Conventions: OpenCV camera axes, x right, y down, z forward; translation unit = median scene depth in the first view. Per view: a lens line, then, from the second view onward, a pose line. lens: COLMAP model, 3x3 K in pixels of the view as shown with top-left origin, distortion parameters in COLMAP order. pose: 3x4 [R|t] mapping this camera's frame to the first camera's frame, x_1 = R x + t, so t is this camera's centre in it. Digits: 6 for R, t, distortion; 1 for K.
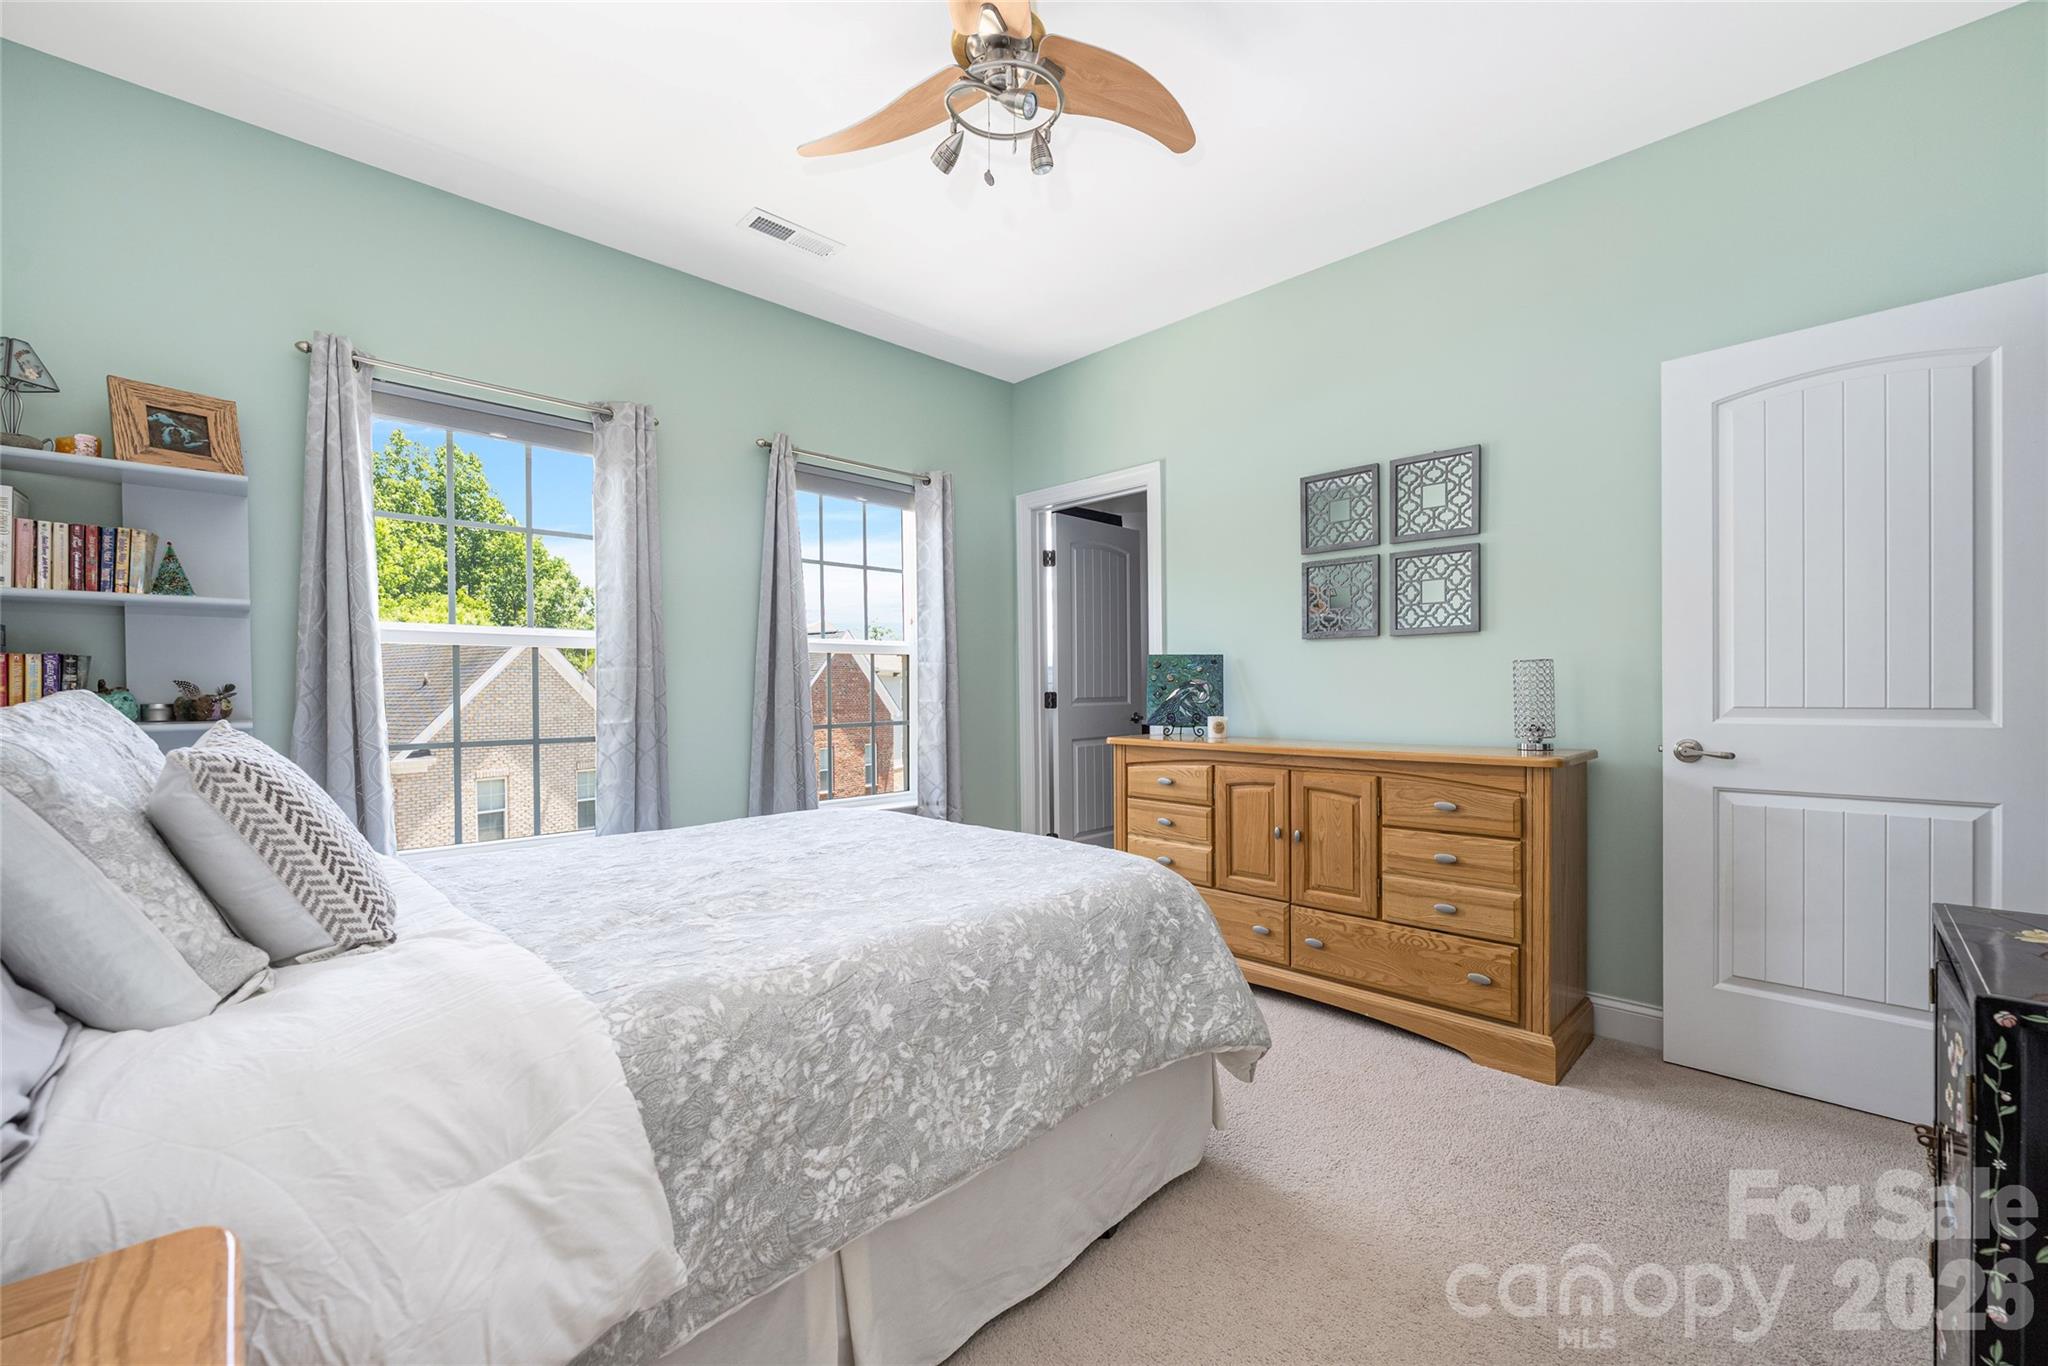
lens RADIAL K [[830.8, 0, 1038.0], [0, 830.8, 694.2], [0, 0, 1]] dist [-0.000960, -0.000625]
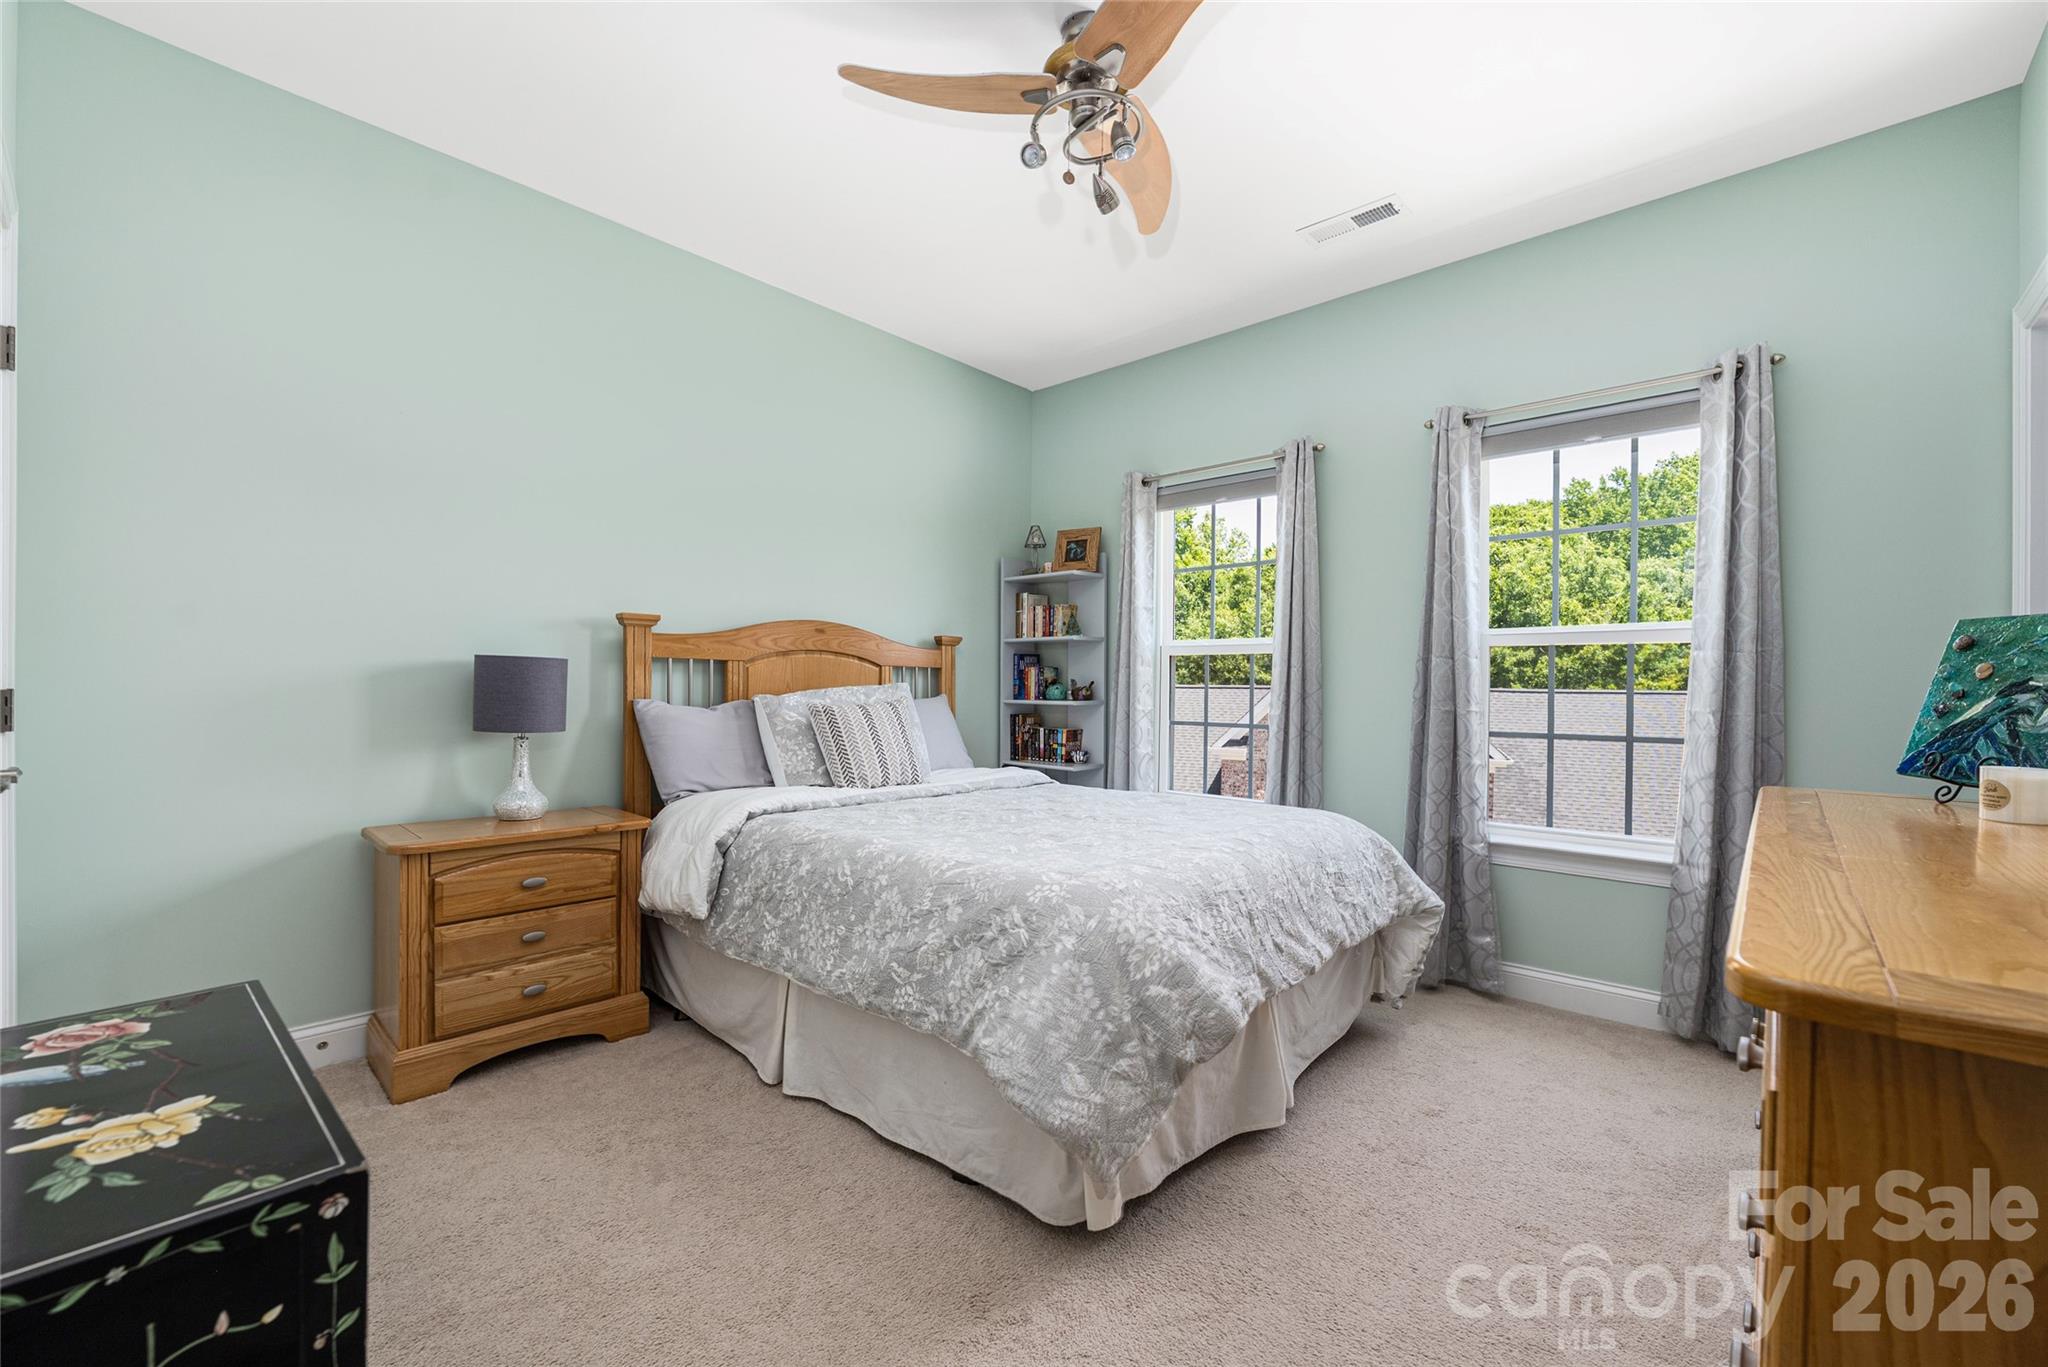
lens RADIAL K [[830.8, 0, 1034.7], [0, 830.8, 689.5], [0, 0, 1]] dist [-0.000960, -0.000625]
pose [[0.055615, 0.013504, -0.998361, 1.276976], [-0.015175, 0.999804, 0.012678, -0.018207], [0.998337, 0.014446, 0.055809, 1.105676]]
